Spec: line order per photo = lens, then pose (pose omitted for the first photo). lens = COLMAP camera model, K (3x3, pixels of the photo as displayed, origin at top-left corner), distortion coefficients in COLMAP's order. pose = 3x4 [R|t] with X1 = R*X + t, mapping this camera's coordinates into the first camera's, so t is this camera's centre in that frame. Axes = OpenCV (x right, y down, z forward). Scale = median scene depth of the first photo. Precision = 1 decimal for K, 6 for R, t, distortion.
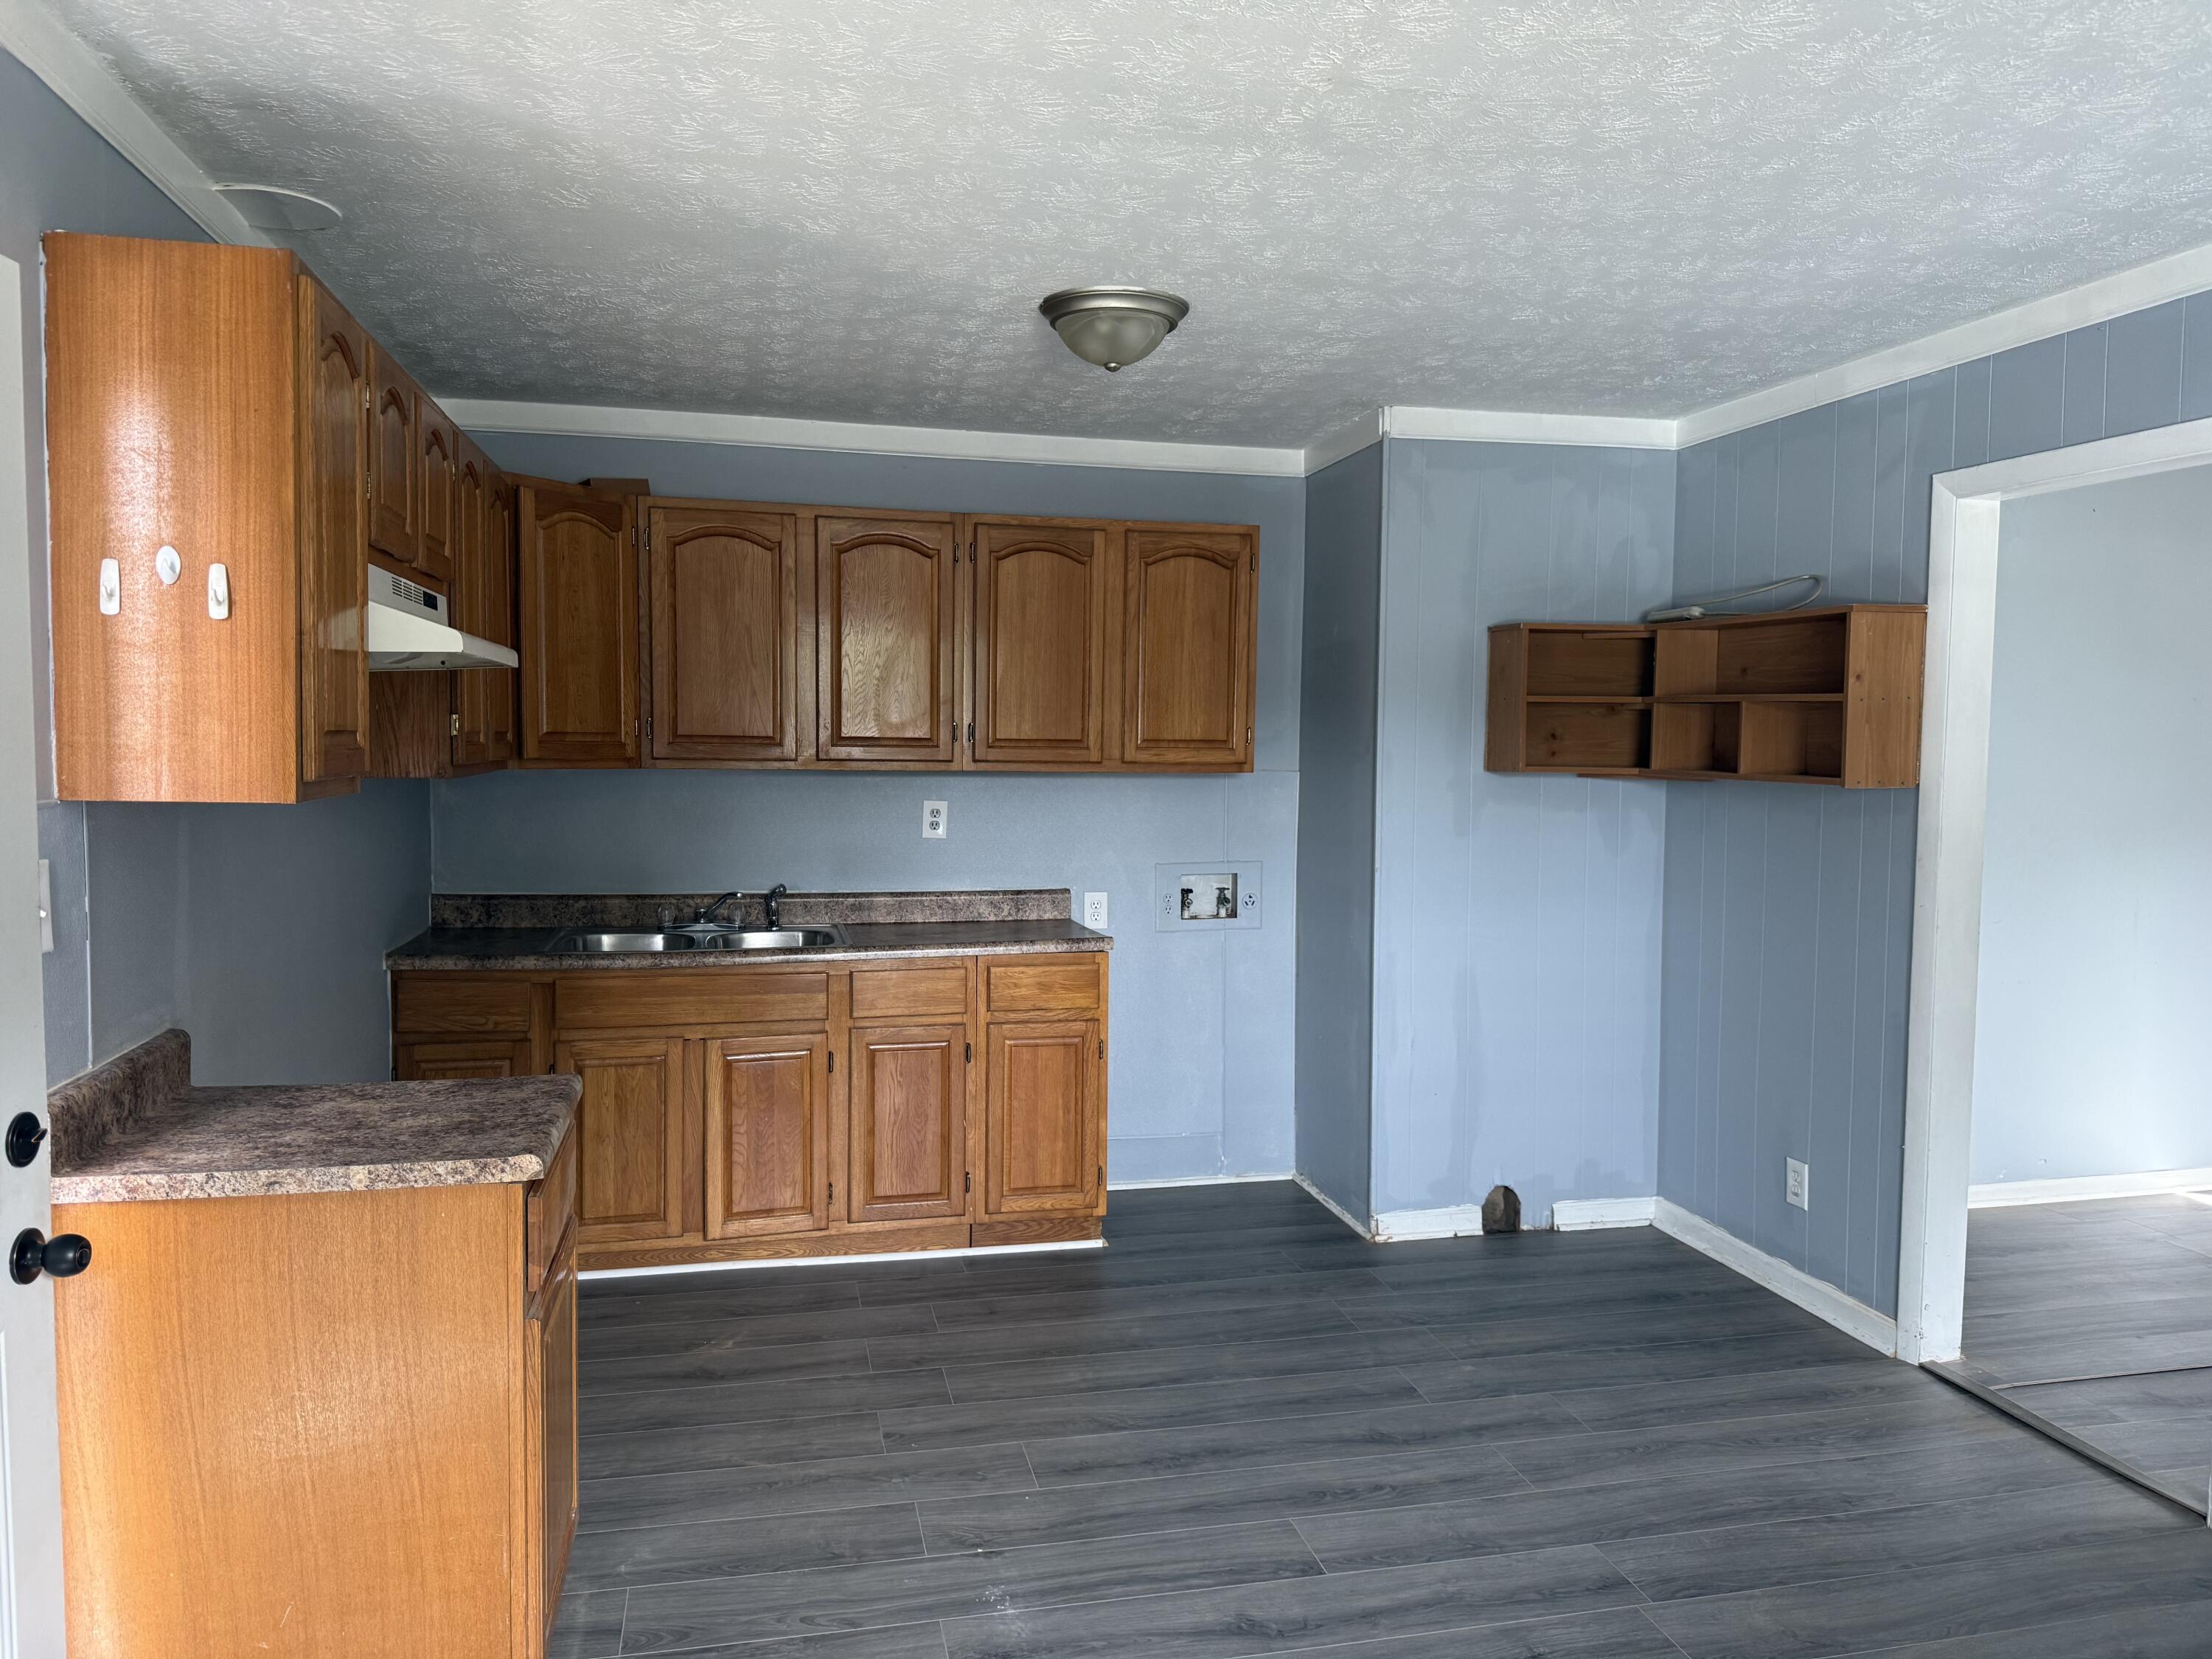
lens RADIAL K [[1562.0, 0, 1104.7], [0, 1562.0, 828.5], [0, 0, 1]] dist [0.041447, -0.037392]
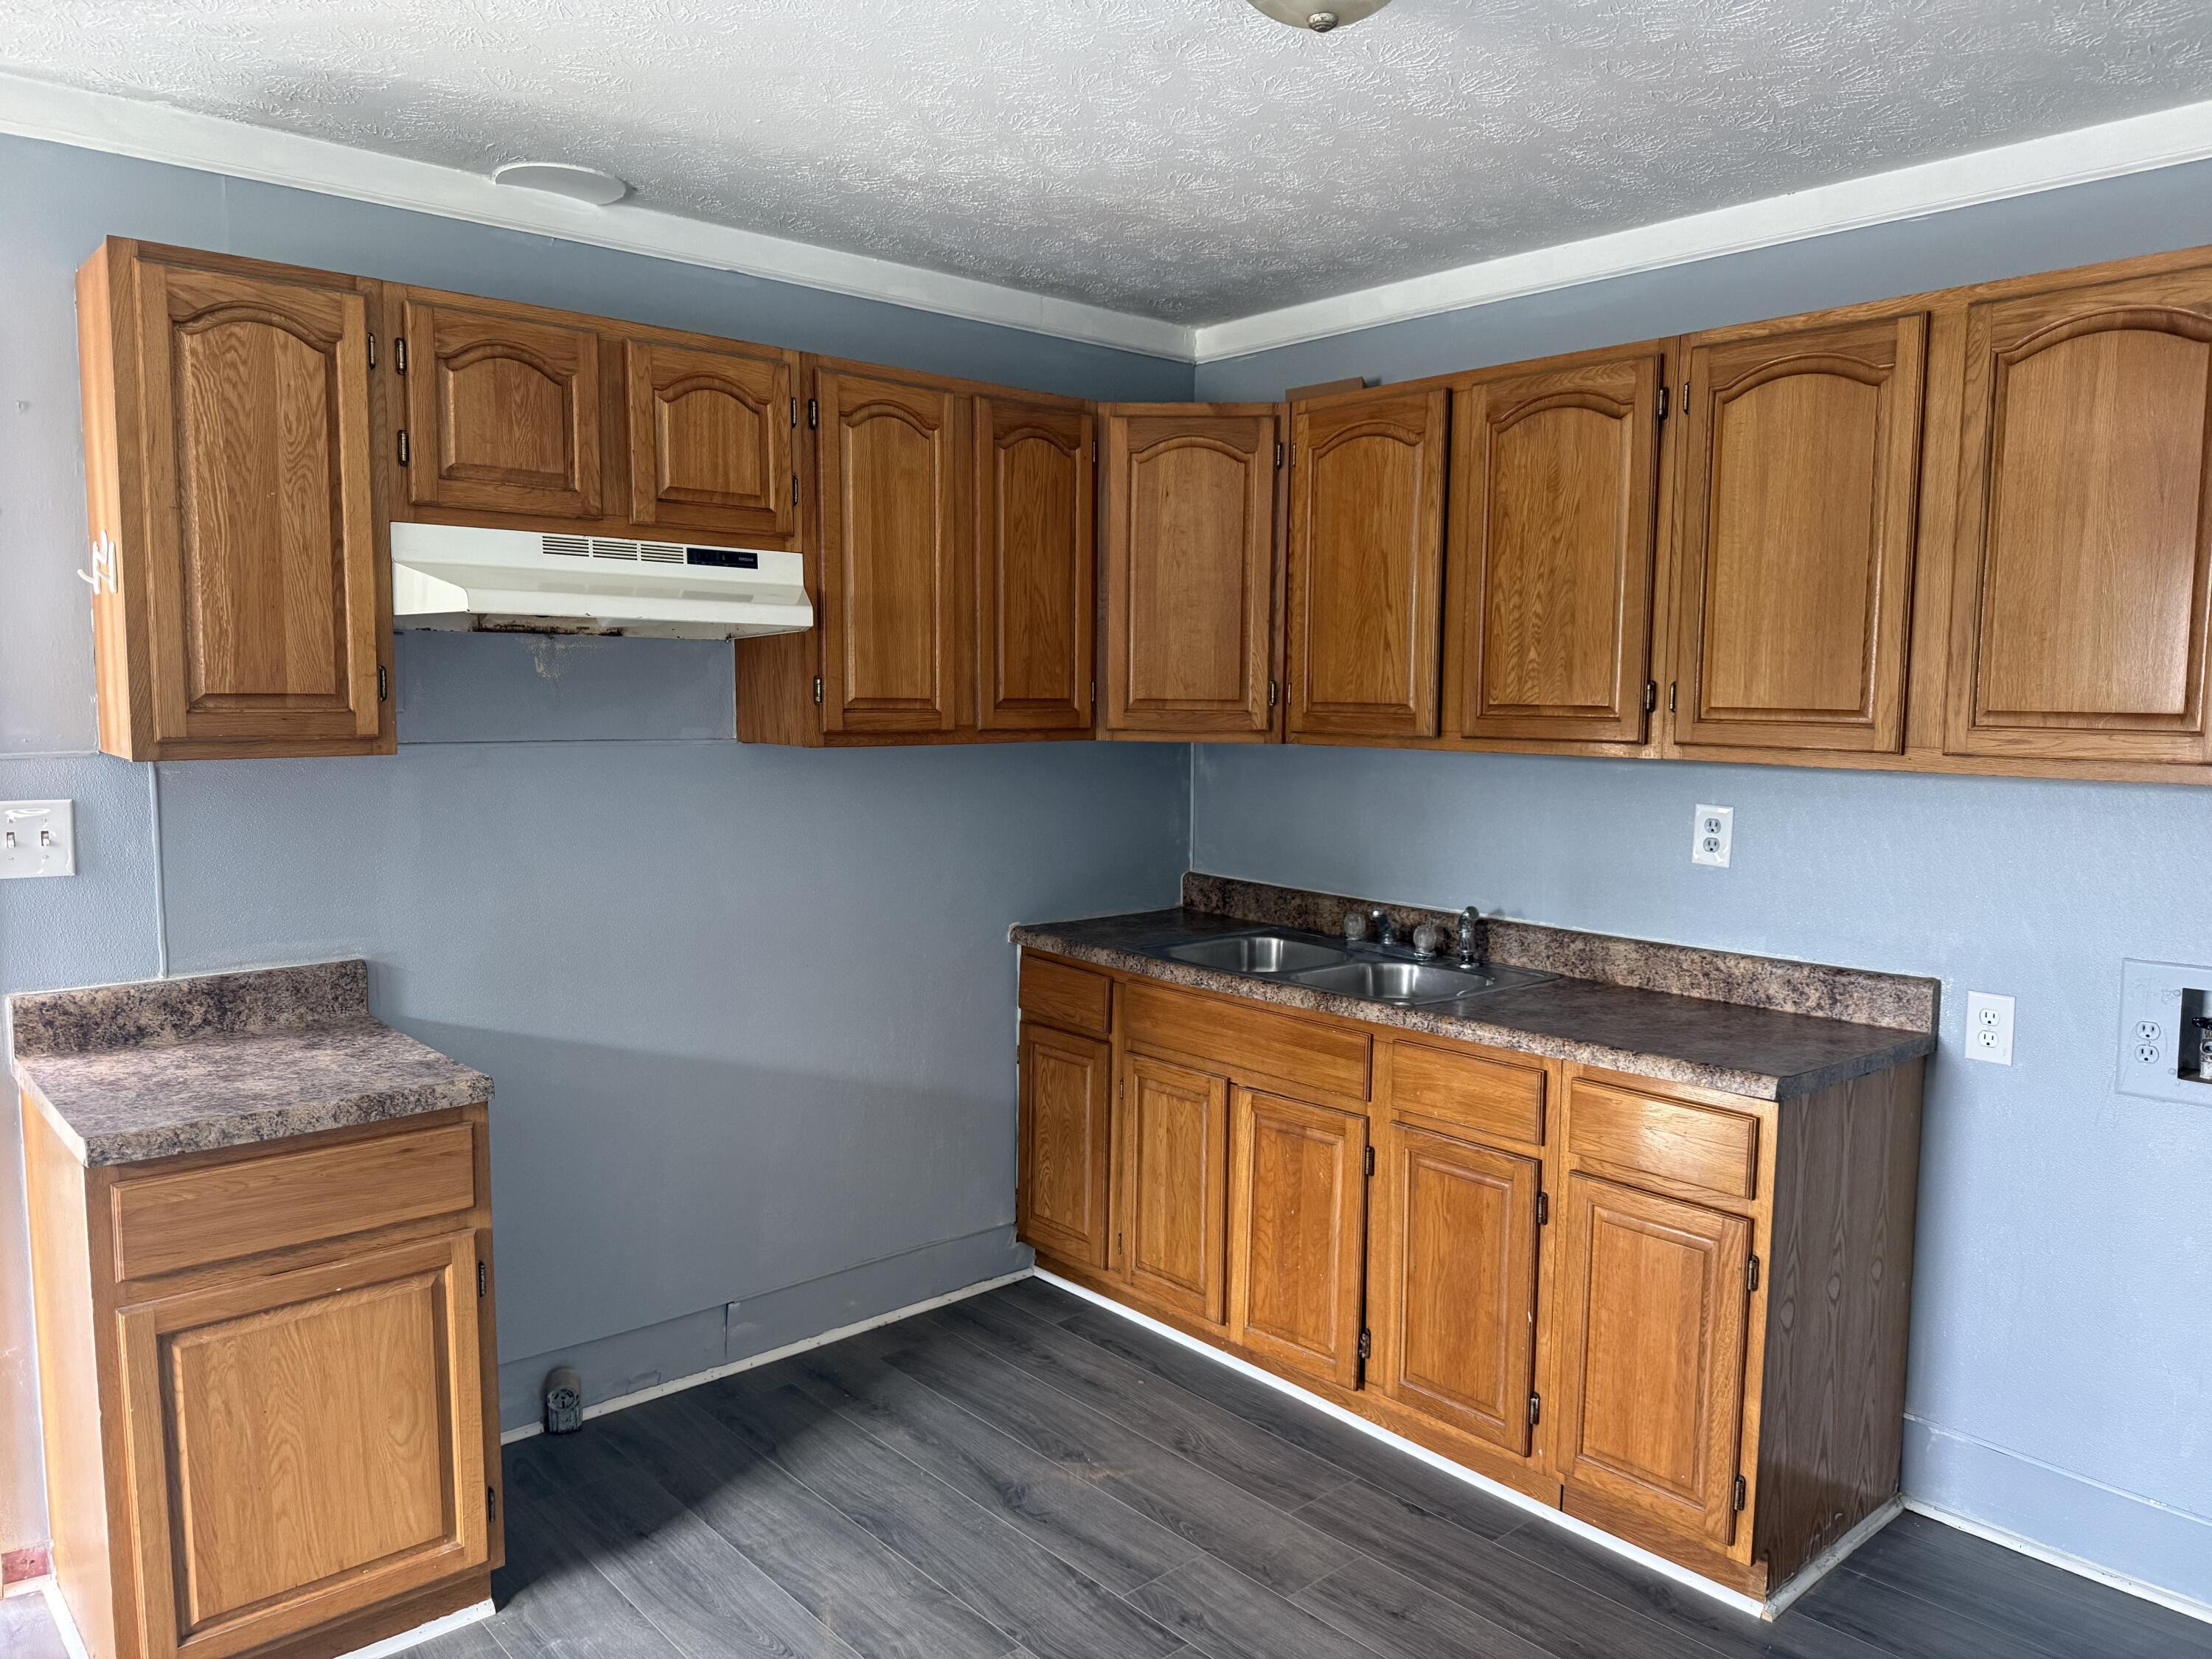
lens RADIAL K [[1562.0, 0, 1098.4], [0, 1562.0, 832.0], [0, 0, 1]] dist [0.041447, -0.037392]
pose [[0.469641, 0.079777, -0.879246, 0.356203], [-0.057386, 0.996561, 0.059770, -0.033092], [0.880990, 0.022386, 0.472604, 0.515747]]
